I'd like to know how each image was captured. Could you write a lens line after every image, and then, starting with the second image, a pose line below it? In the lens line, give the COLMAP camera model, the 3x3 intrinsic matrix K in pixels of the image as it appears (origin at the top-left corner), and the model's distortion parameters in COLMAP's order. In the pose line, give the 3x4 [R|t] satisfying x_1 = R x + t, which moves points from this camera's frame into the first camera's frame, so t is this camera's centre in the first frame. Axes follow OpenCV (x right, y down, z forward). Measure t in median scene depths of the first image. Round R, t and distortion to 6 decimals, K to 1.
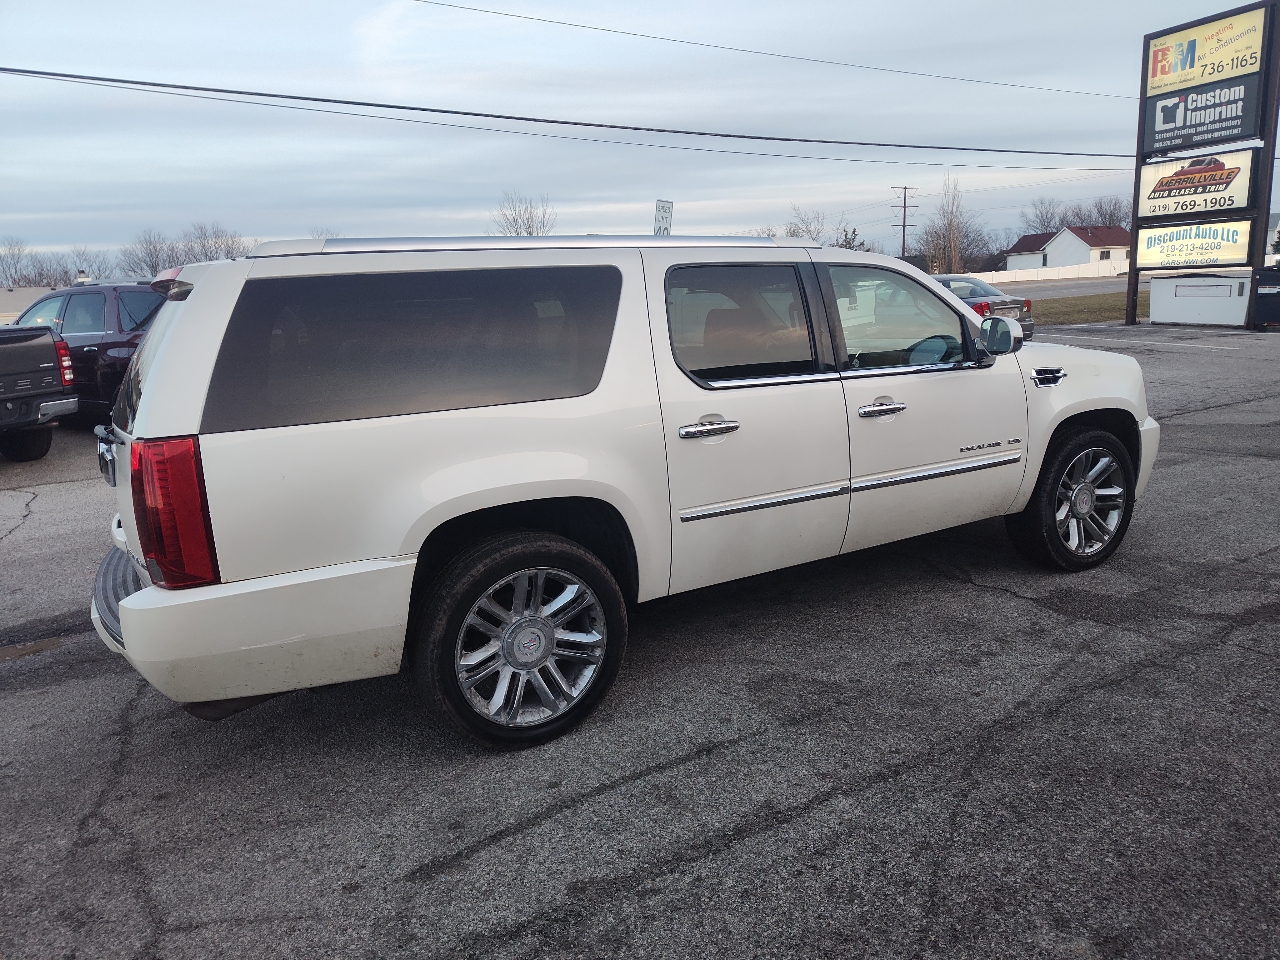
lens RADIAL K [[872.1, 0, 640.5], [0, 872.1, 468.5], [0, 0, 1]] dist [0.026566, -0.003553]
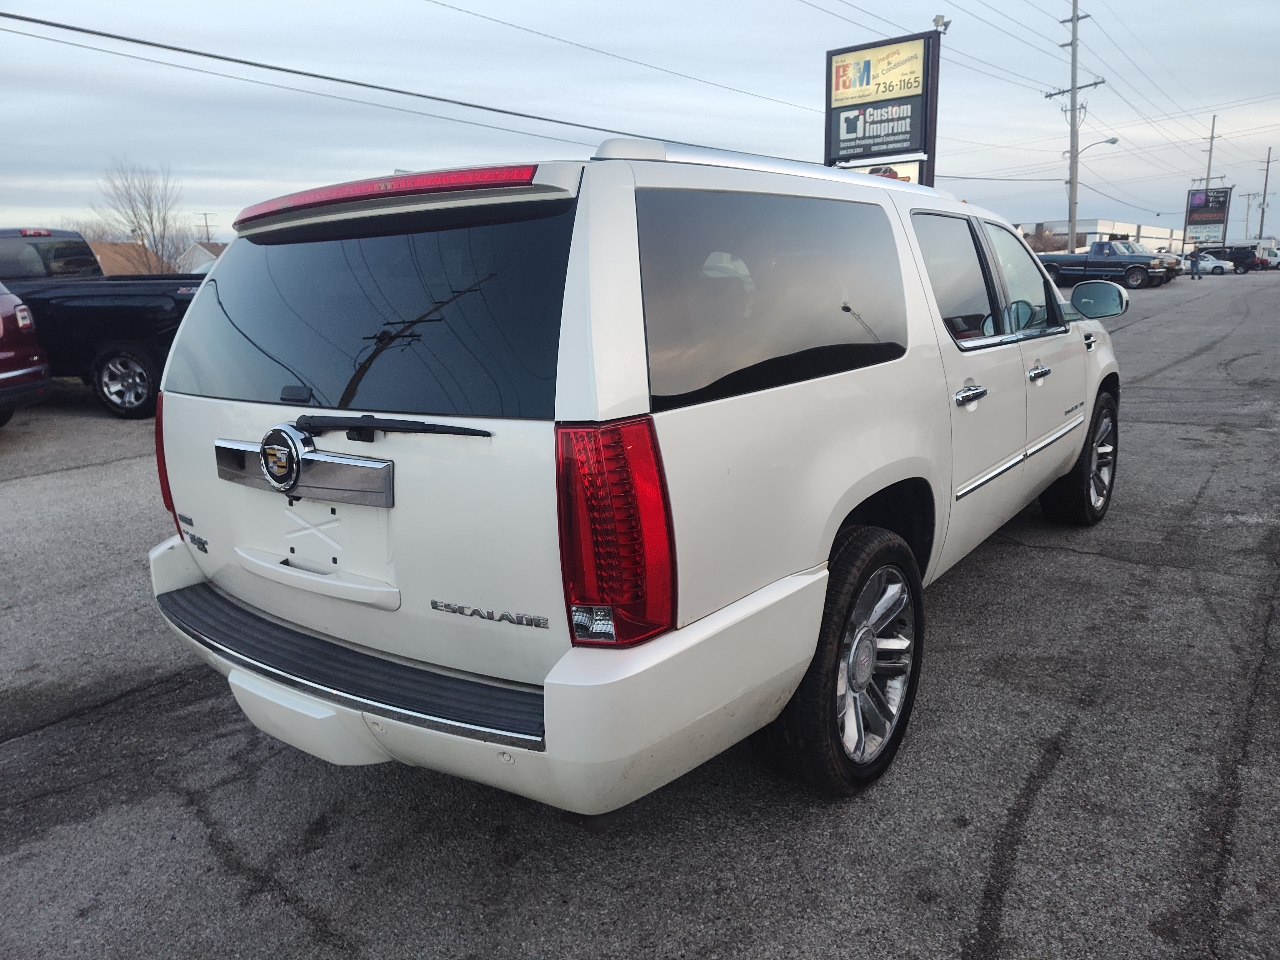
lens RADIAL K [[883.2, 0, 647.0], [0, 883.2, 482.1], [0, 0, 1]] dist [0.053444, -0.066622]
pose [[0.922470, -0.071594, 0.379372, -0.110281], [0.064442, 0.997423, 0.031535, -0.001161], [-0.380652, -0.004642, 0.924707, 0.054018]]
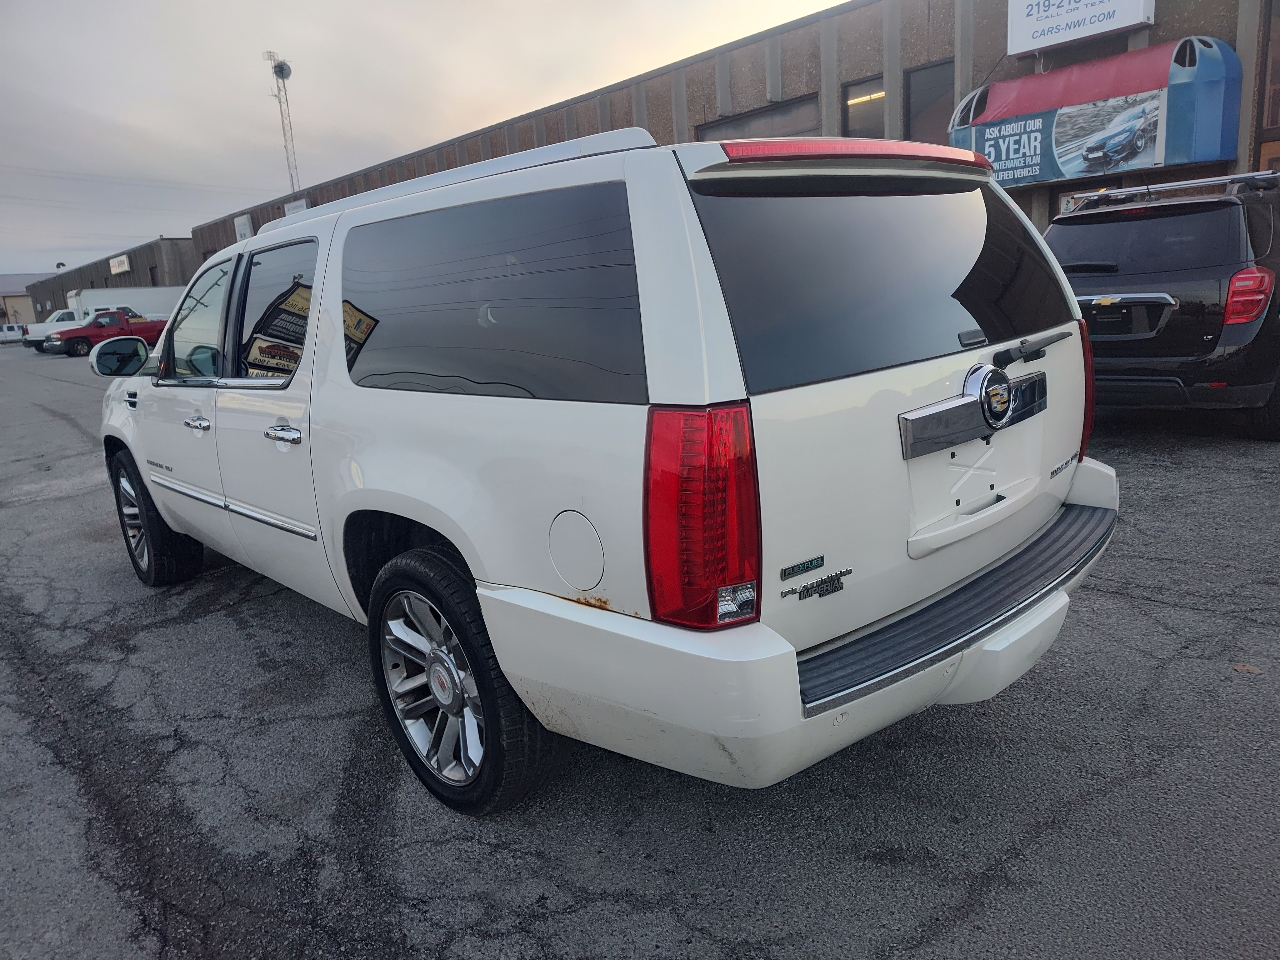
lens RADIAL K [[885.7, 0, 640.0], [0, 885.7, 480.0], [0, 0, 1]] dist [-0.004353, -0.000379]
pose [[-0.209354, -0.152554, 0.965867, -0.215542], [0.252857, 0.945714, 0.204178, -0.029205], [-0.944582, 0.286971, -0.159415, 0.248903]]
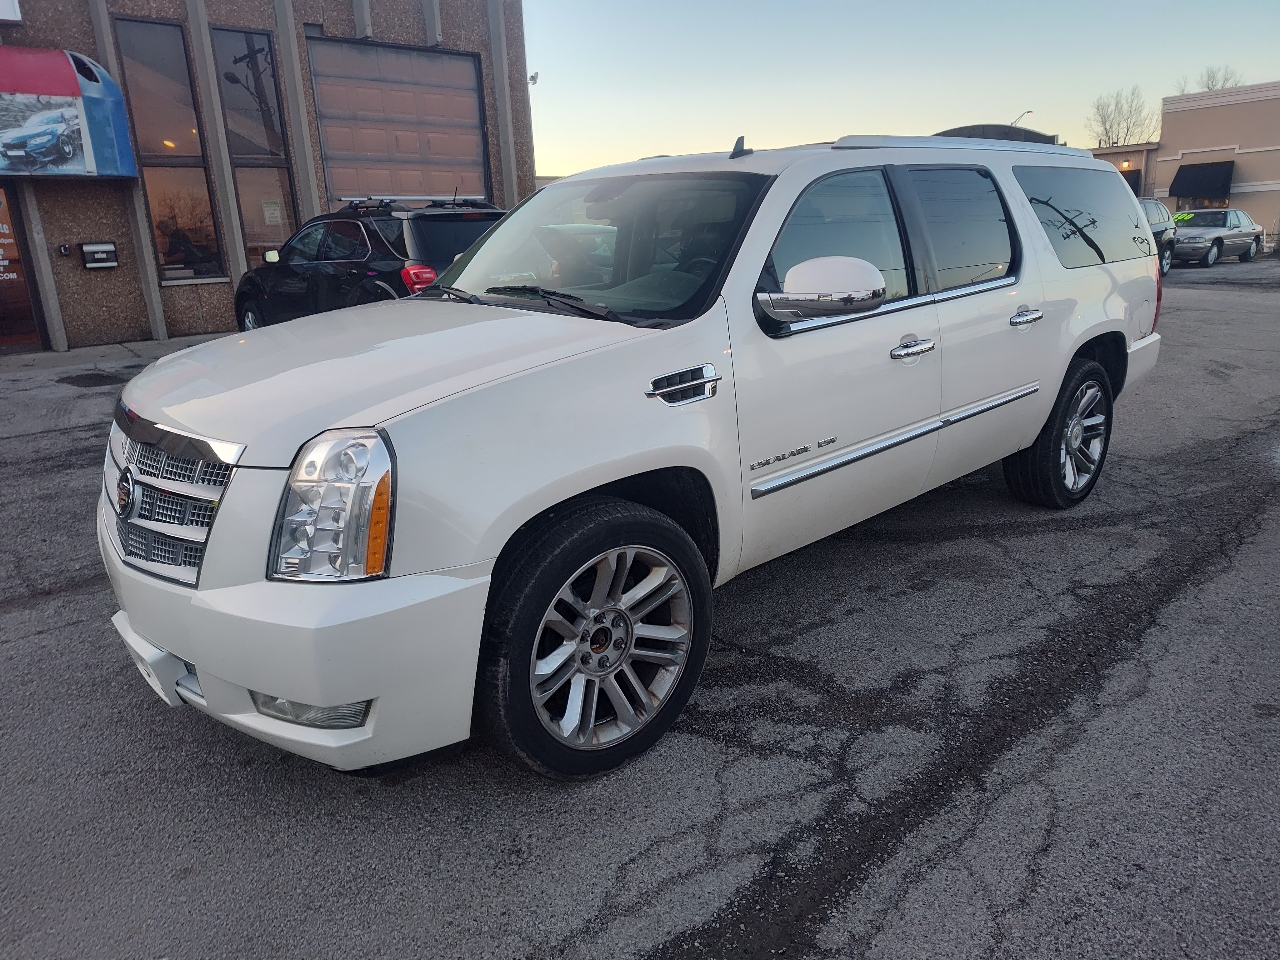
lens RADIAL K [[867.4, 0, 640.0], [0, 867.4, 480.0], [0, 0, 1]] dist [0.059541, -0.069394]
pose [[-0.970875, 0.139982, -0.194439, 0.105714], [0.039558, 0.894082, 0.446154, -0.086571], [0.236297, 0.425468, -0.873579, 0.469863]]
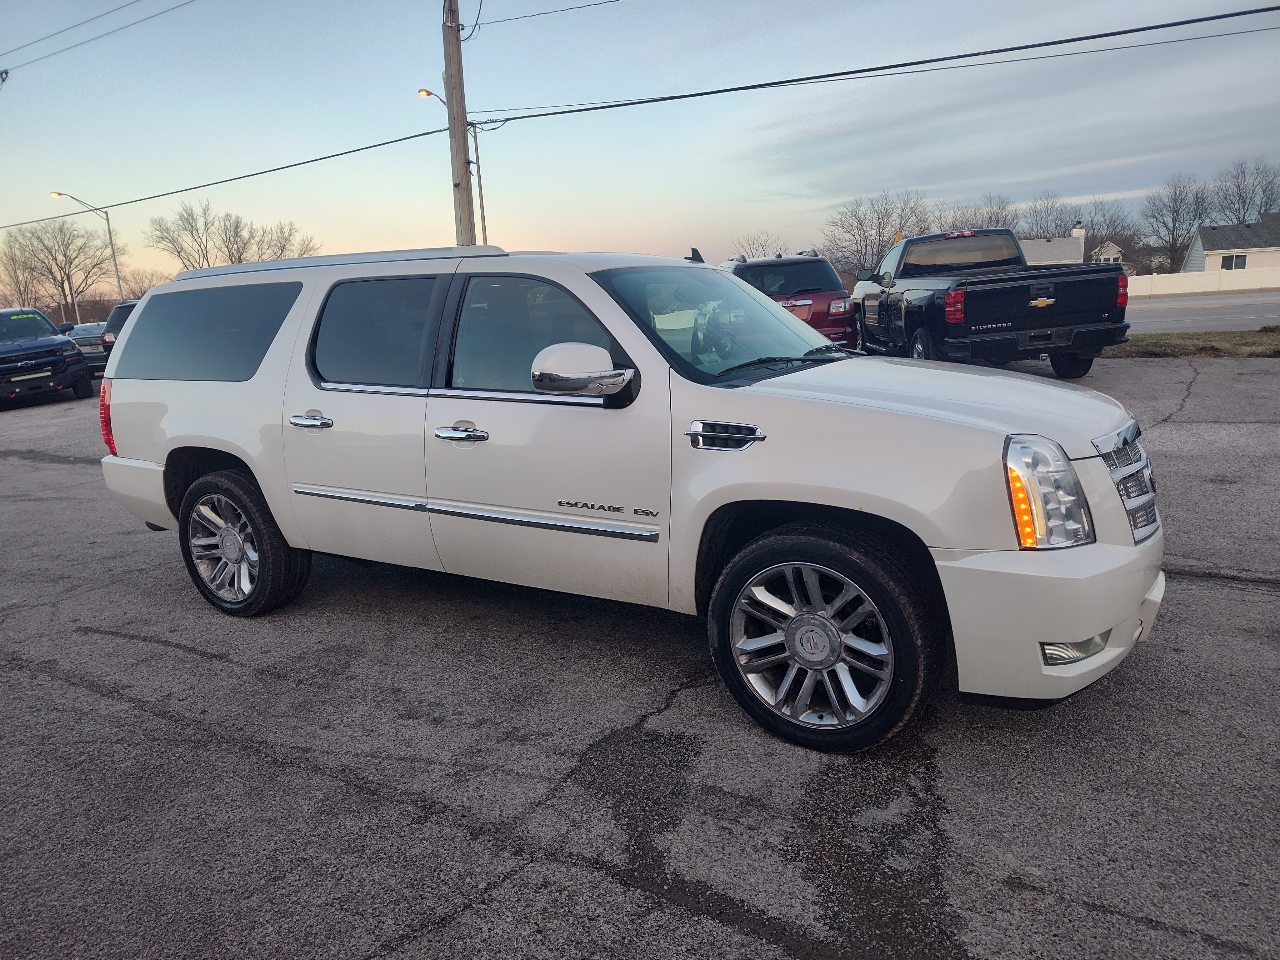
lens RADIAL K [[867.4, 0, 640.0], [0, 867.4, 480.0], [0, 0, 1]] dist [0.059541, -0.069394]
pose [[0.473207, 0.206085, -0.856507, 0.254619], [-0.142902, 0.977332, 0.156206, -0.041804], [0.869284, 0.048479, 0.491931, 0.154199]]
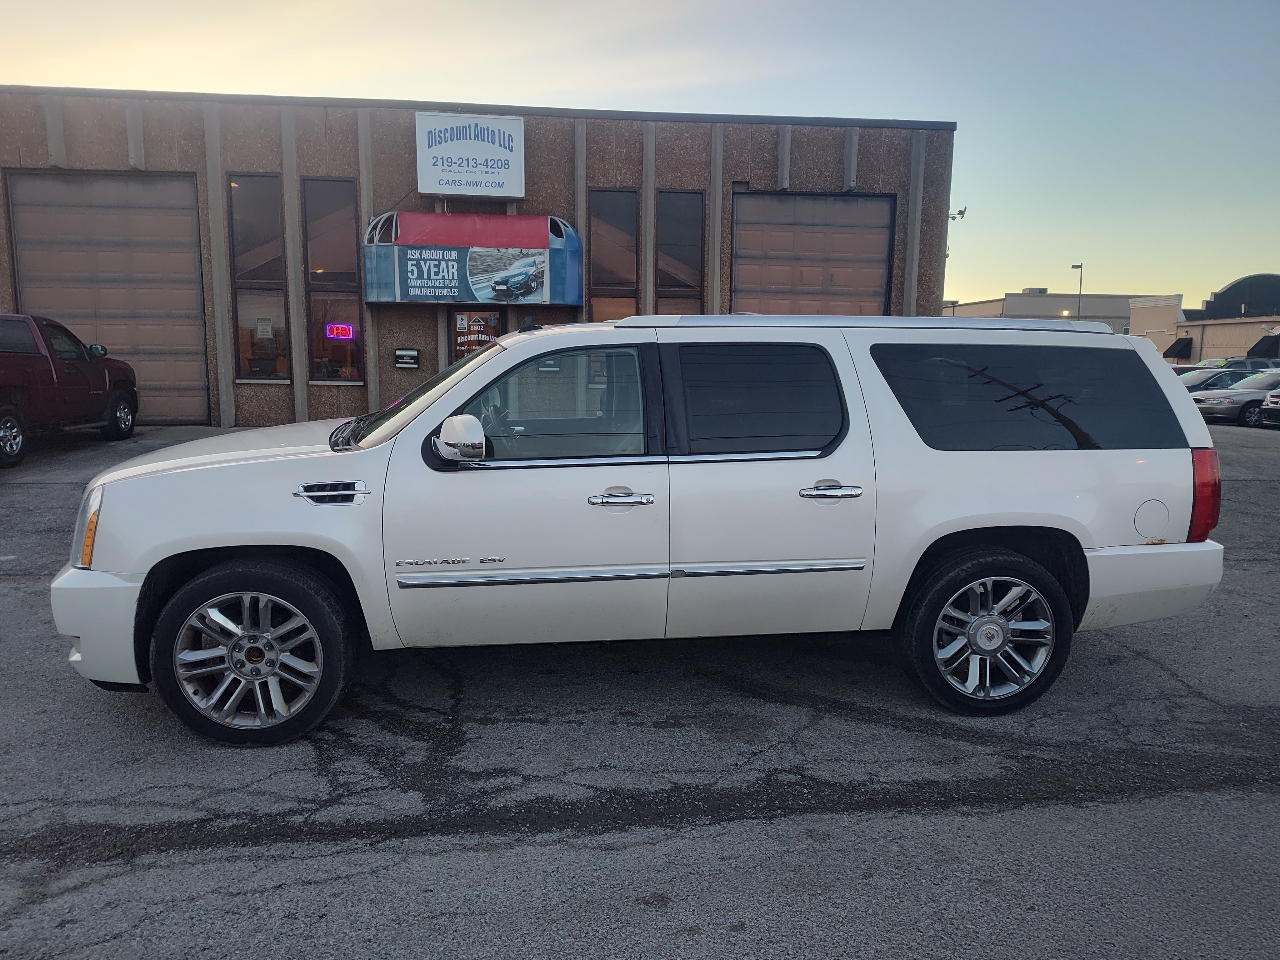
lens RADIAL K [[867.4, 0, 640.0], [0, 867.4, 480.0], [0, 0, 1]] dist [0.059541, -0.069394]
pose [[-0.920966, -0.026075, 0.388770, -0.077274], [0.096508, 0.951404, 0.292432, -0.092194], [-0.377503, 0.306839, -0.873694, 0.490646]]
